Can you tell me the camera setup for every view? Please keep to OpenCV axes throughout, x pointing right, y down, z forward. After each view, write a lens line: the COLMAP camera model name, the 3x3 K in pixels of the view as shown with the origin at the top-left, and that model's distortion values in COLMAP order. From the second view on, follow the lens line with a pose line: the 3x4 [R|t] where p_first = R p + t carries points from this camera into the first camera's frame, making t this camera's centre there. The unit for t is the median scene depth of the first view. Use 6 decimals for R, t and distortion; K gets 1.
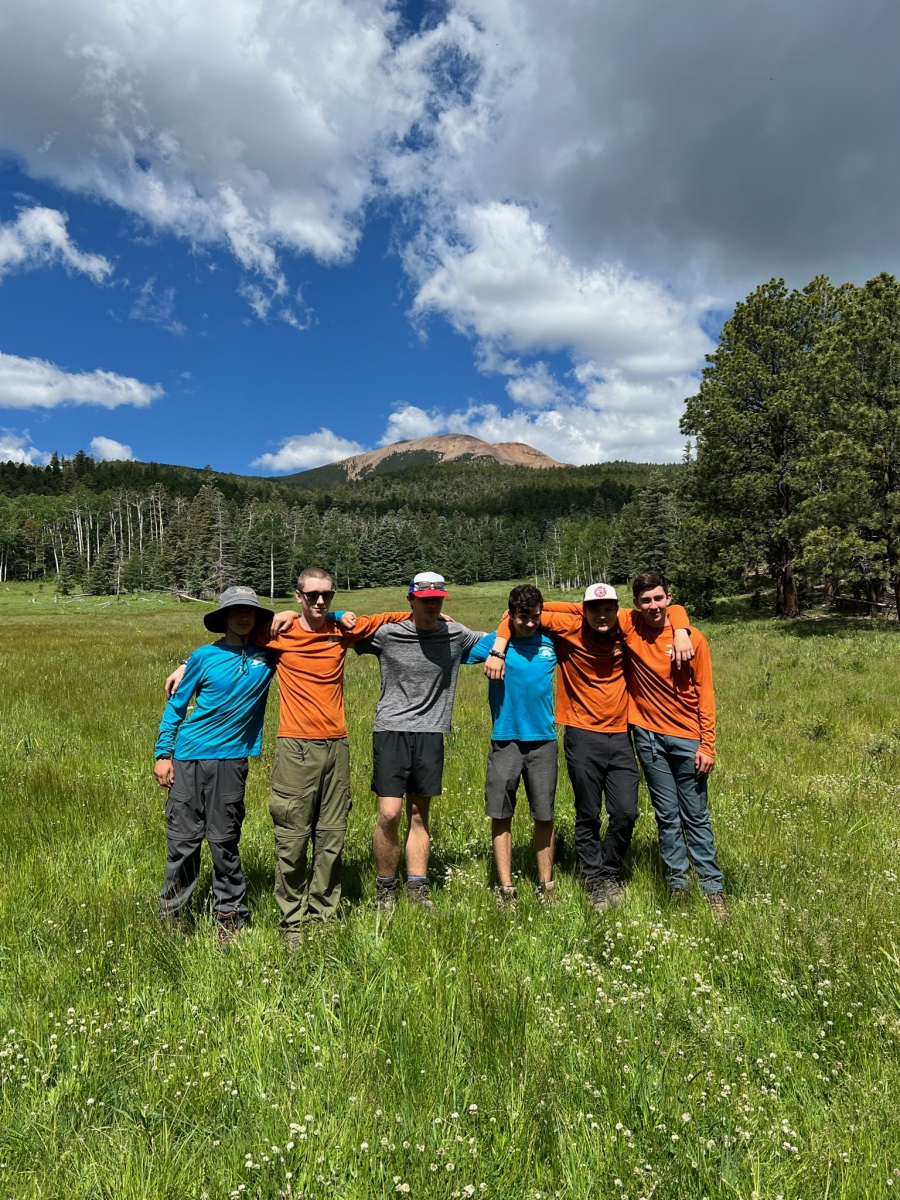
lens RADIAL K [[931.0, 0, 456.3], [0, 931.0, 591.5], [0, 0, 1]] dist [0.107489, -0.218281]
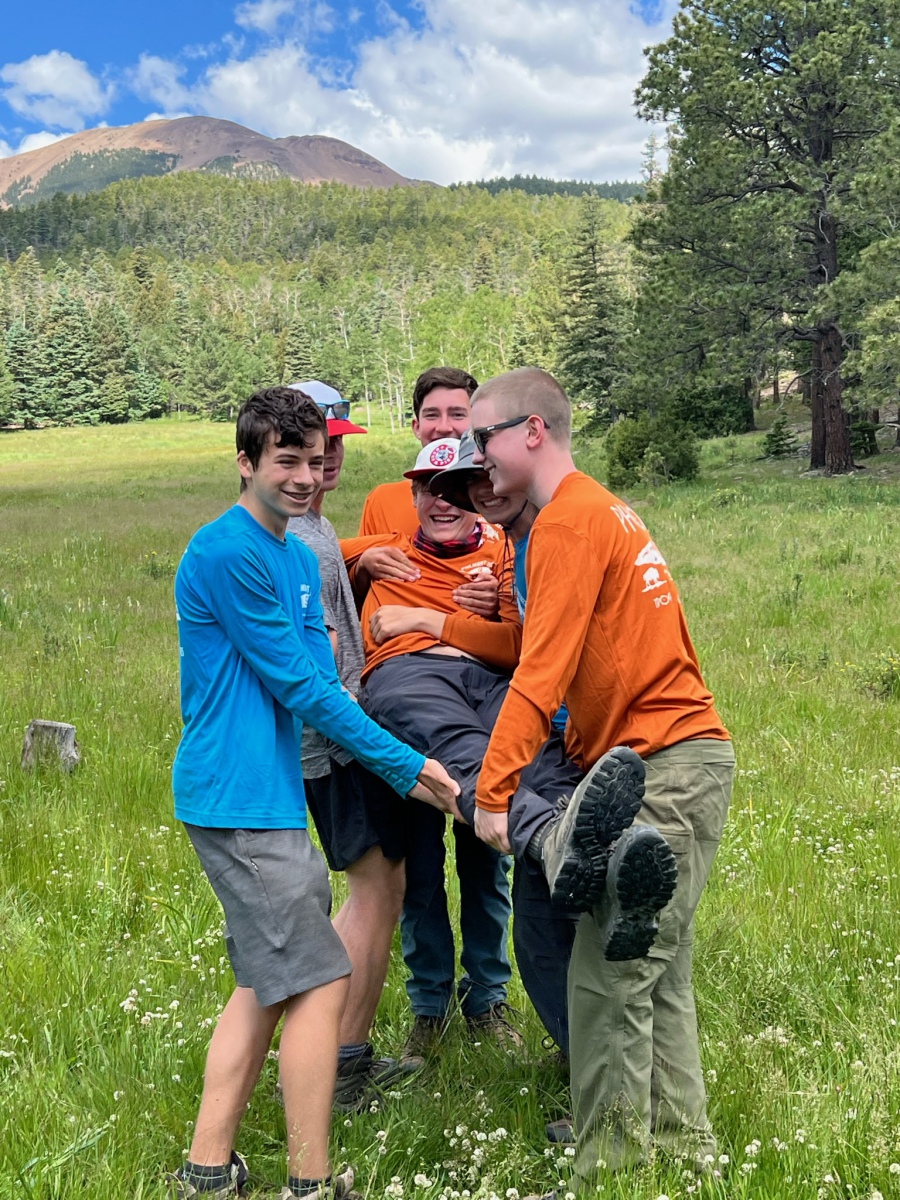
lens RADIAL K [[1786.4, 0, 463.5], [0, 1786.4, 606.0], [0, 0, 1]] dist [0.194899, -0.673126]
pose [[0.990327, -0.027432, 0.136013, 0.002767], [0.014286, 0.995211, 0.096705, 0.001180], [-0.138015, -0.093826, 0.985976, 0.009699]]
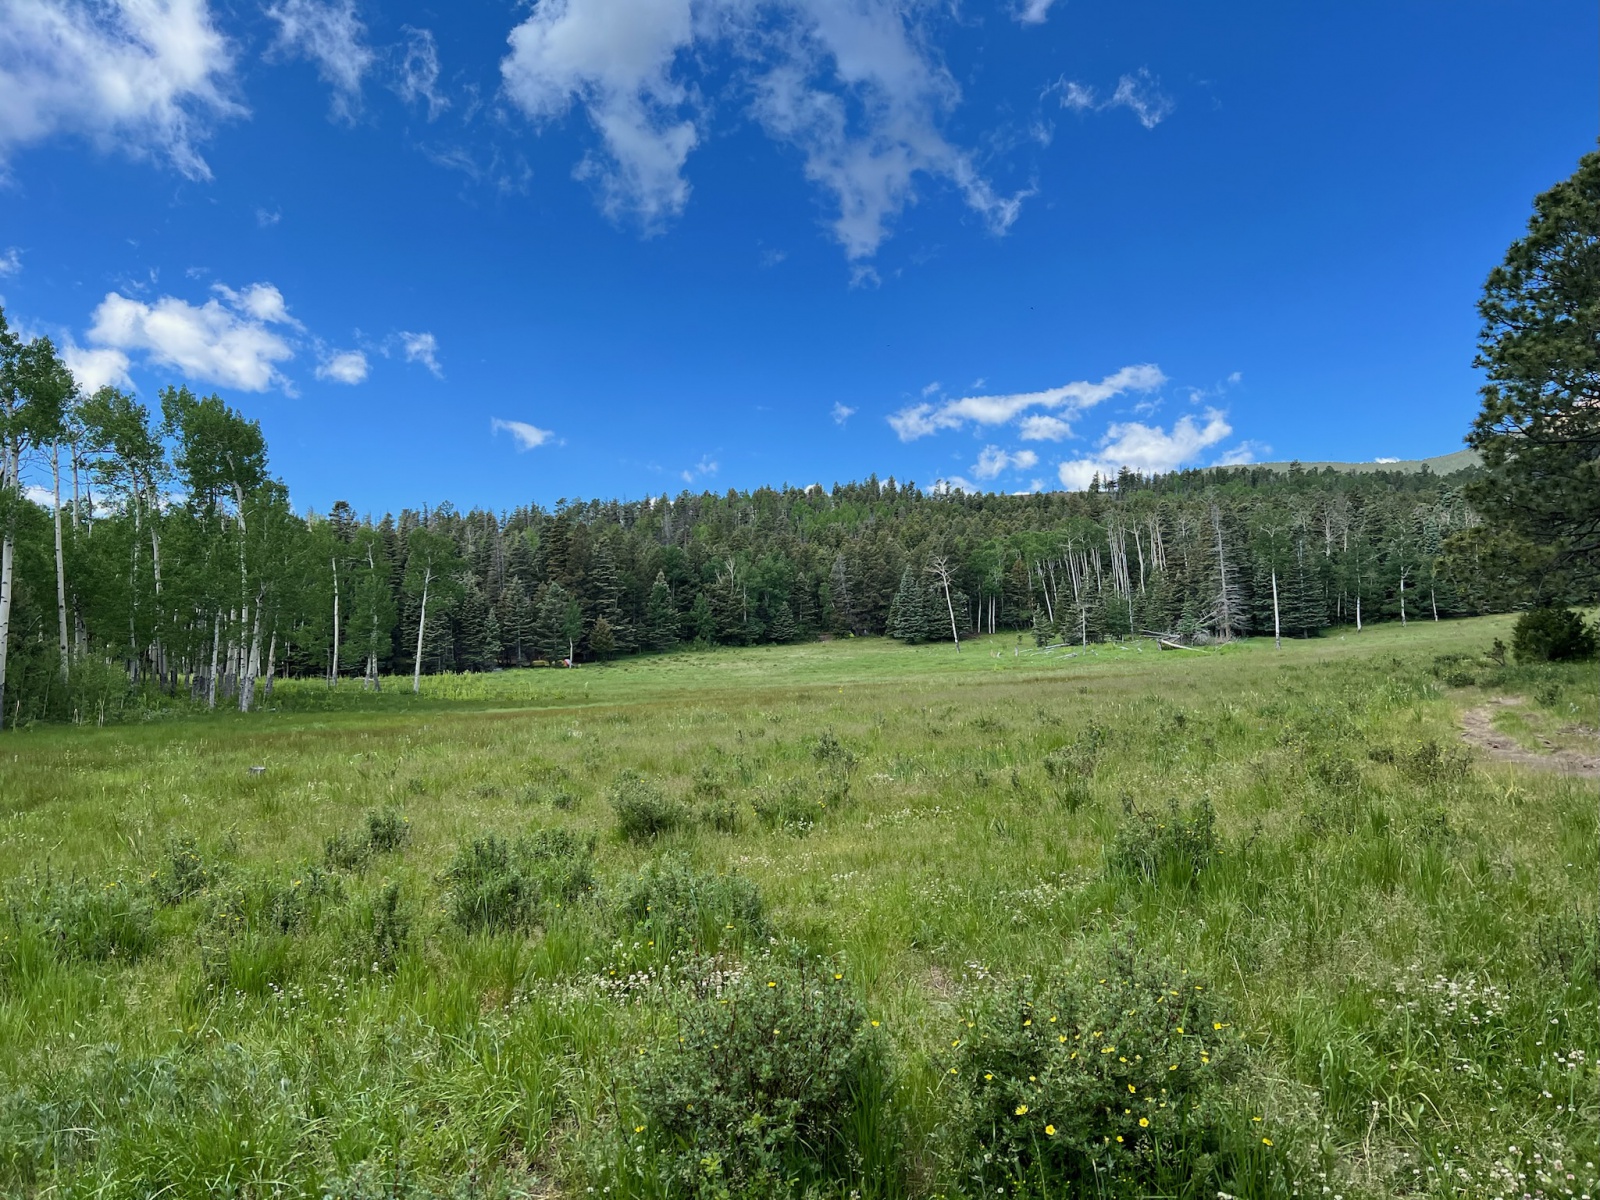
lens RADIAL K [[1195.6, 0, 784.9], [0, 1195.6, 598.7], [0, 0, 1]] dist [0.127405, -0.278309]
pose [[0.760837, -0.067643, -0.645408, 0.357925], [0.049209, 0.997703, -0.046557, 0.000128], [0.647075, 0.003662, 0.762418, 0.007387]]
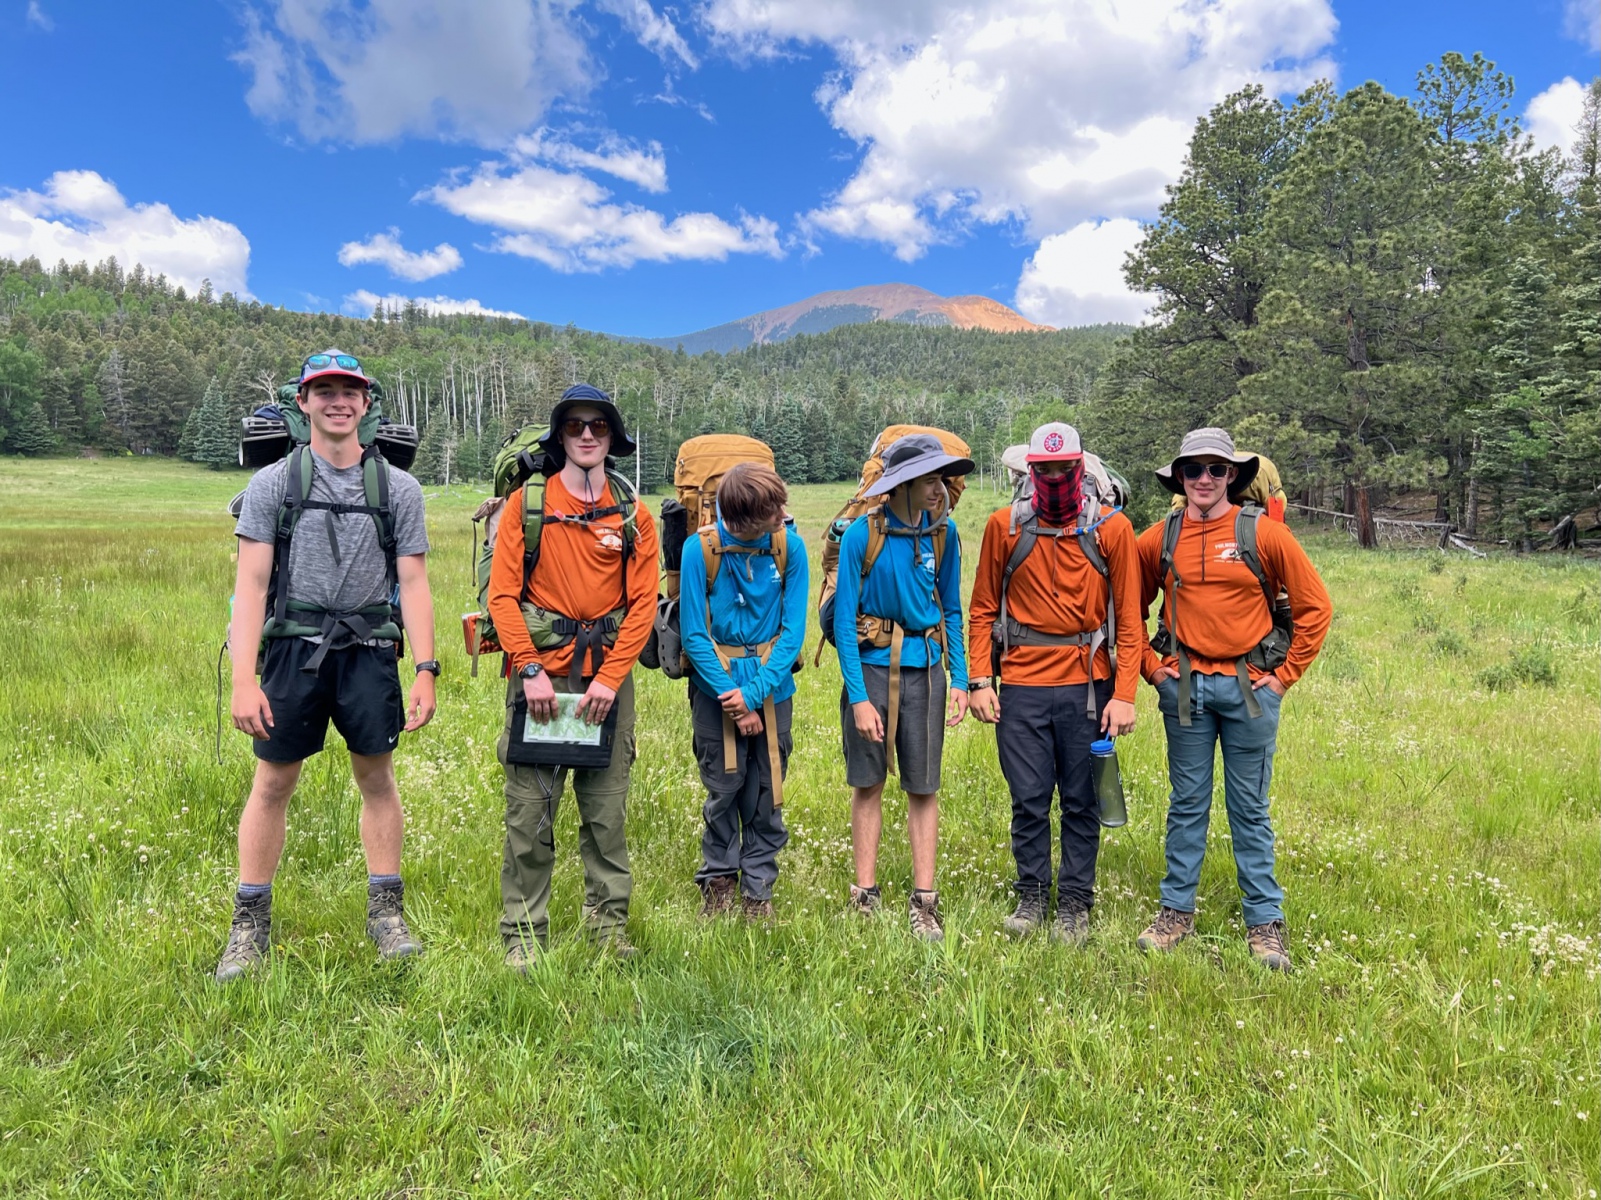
lens RADIAL K [[1205.5, 0, 812.4], [0, 1205.5, 599.4], [0, 0, 1]] dist [0.041920, -0.047083]
pose [[0.997491, 0.030203, -0.064034, 0.052714], [-0.024414, 0.995702, 0.089337, 0.003073], [0.066457, -0.087550, 0.993941, -0.033200]]
